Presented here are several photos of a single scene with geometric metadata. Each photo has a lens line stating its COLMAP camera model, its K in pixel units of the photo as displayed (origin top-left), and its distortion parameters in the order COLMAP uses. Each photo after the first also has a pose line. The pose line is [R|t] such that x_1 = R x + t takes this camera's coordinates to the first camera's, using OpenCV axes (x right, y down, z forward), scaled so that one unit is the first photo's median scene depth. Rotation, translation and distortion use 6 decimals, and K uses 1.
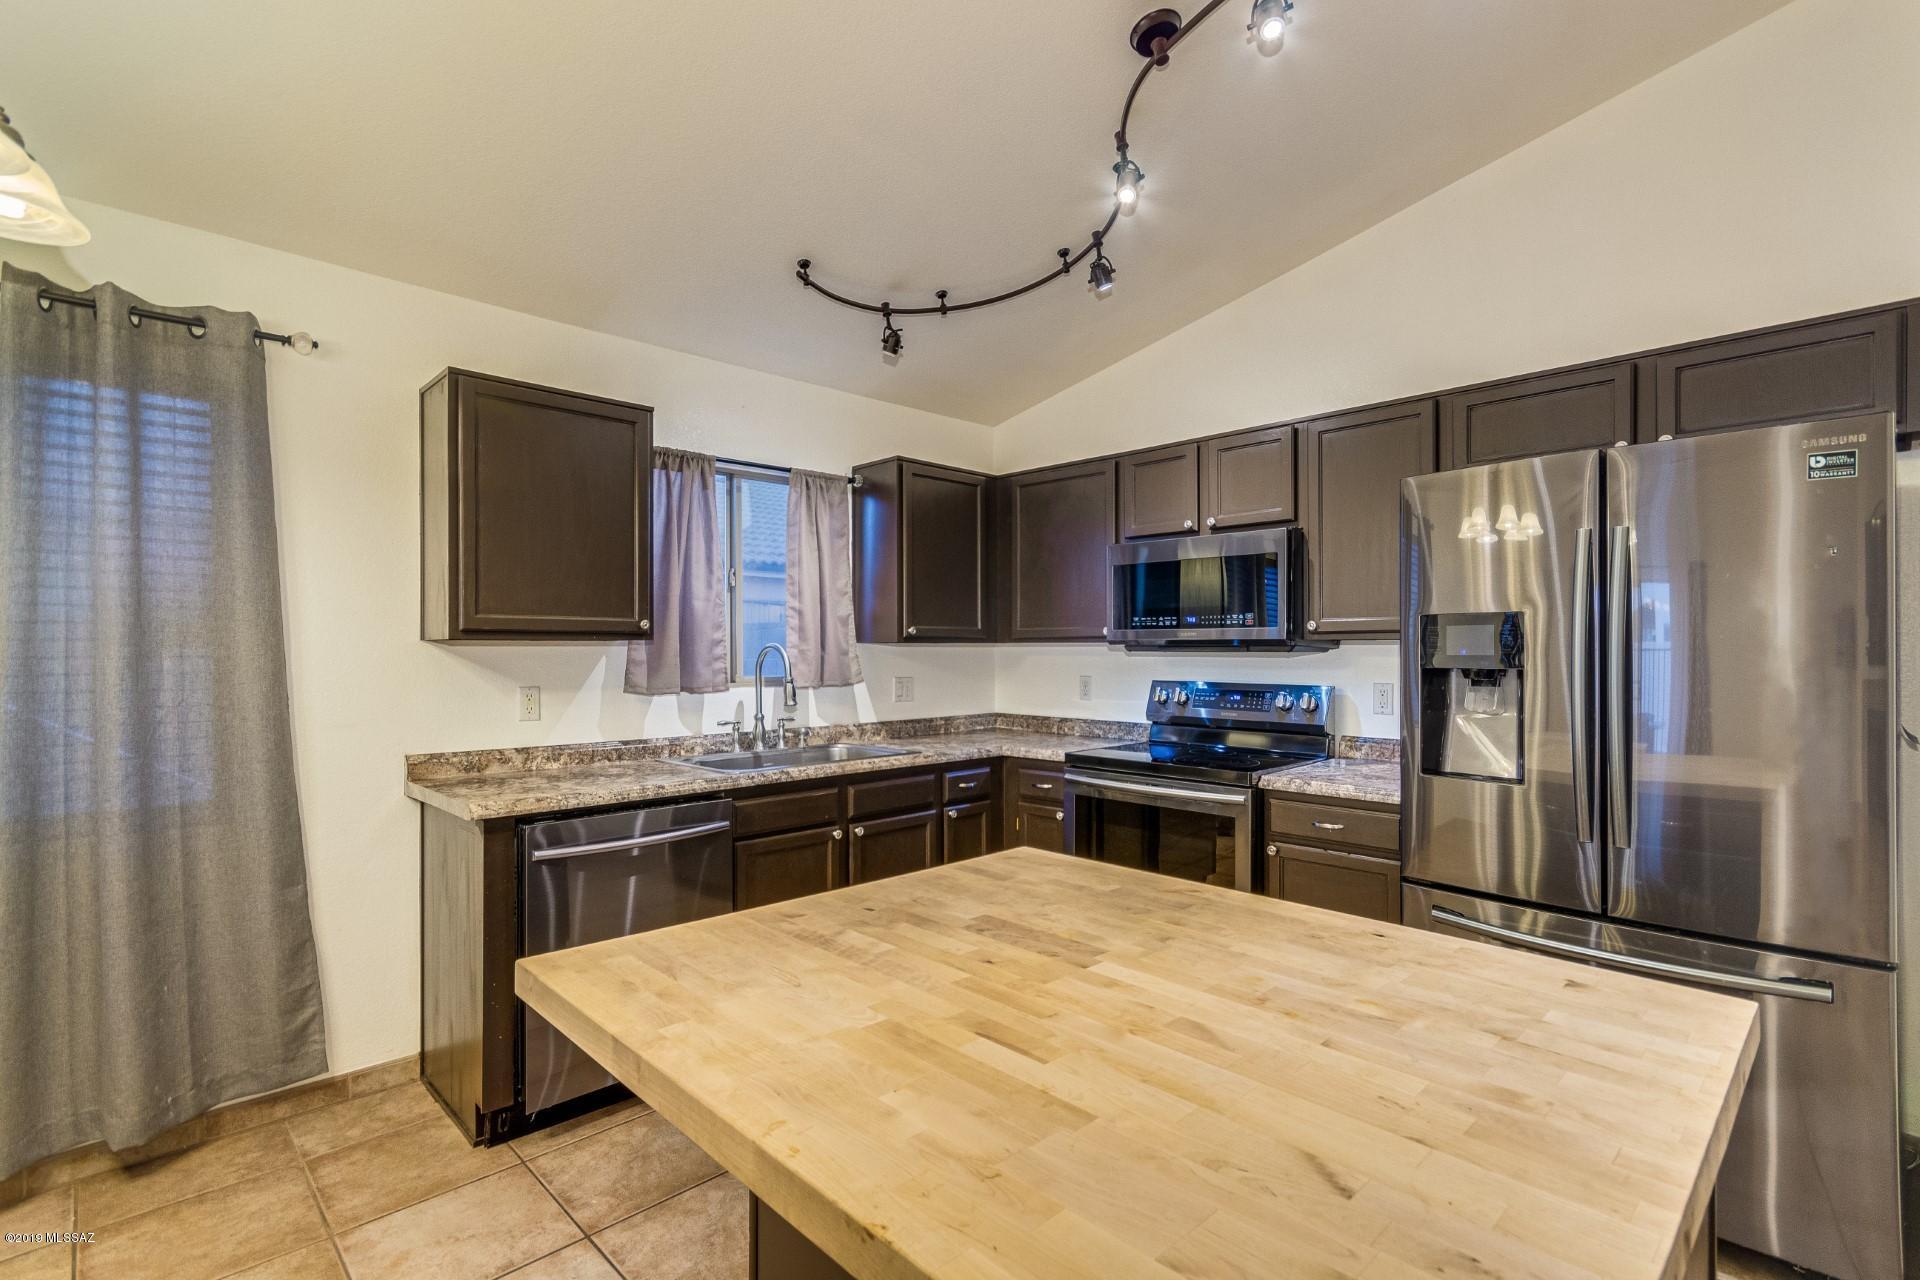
lens RADIAL K [[892.9, 0, 973.8], [0, 892.9, 645.4], [0, 0, 1]] dist [0.002394, -0.000494]
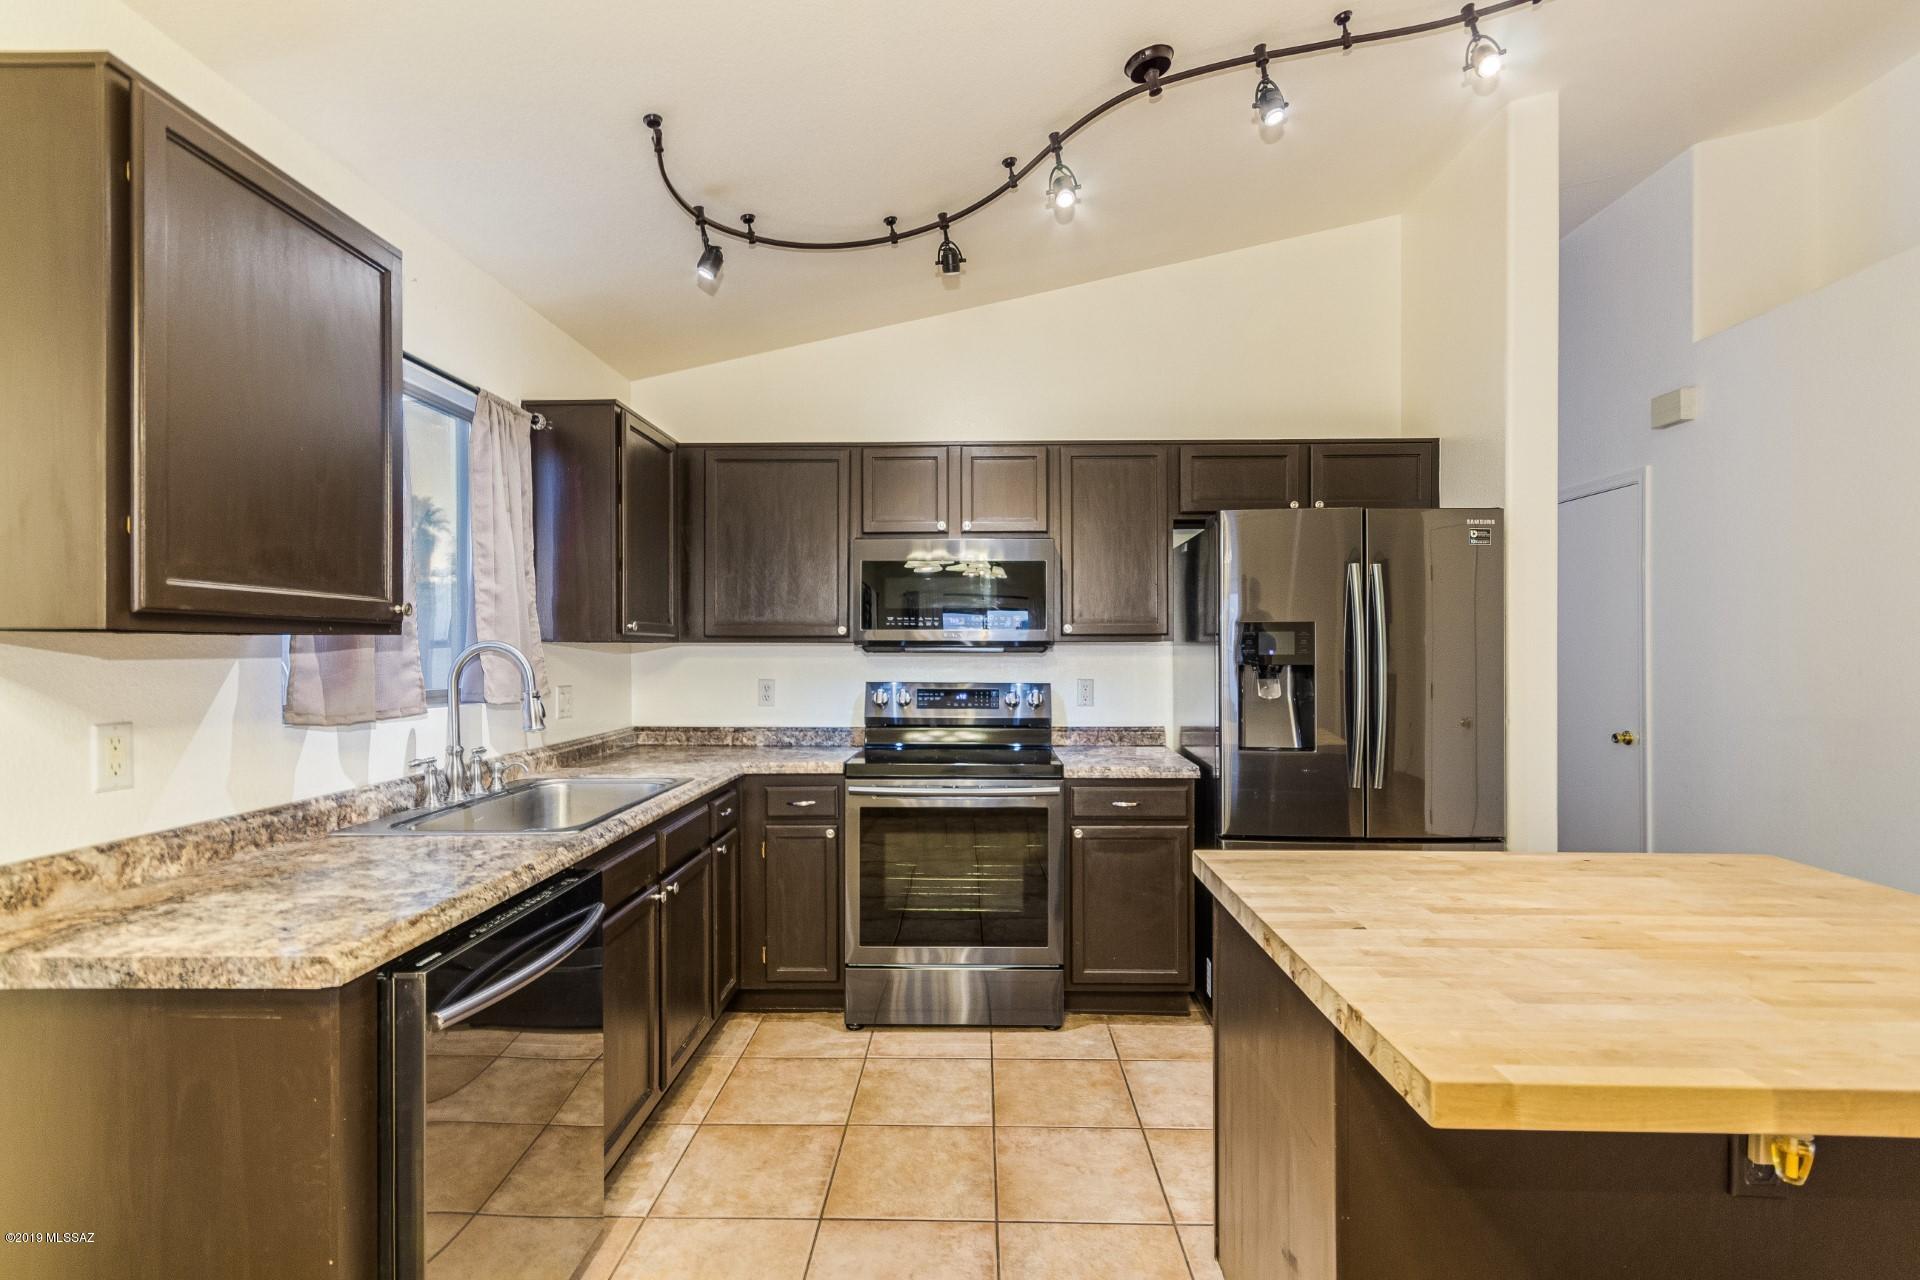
lens RADIAL K [[892.9, 0, 965.0], [0, 892.9, 648.2], [0, 0, 1]] dist [0.002394, -0.000494]
pose [[0.721282, 0.001259, 0.692640, -0.443984], [-0.003973, 0.999989, 0.002320, -0.000114], [-0.692630, -0.004425, 0.721280, 0.257115]]
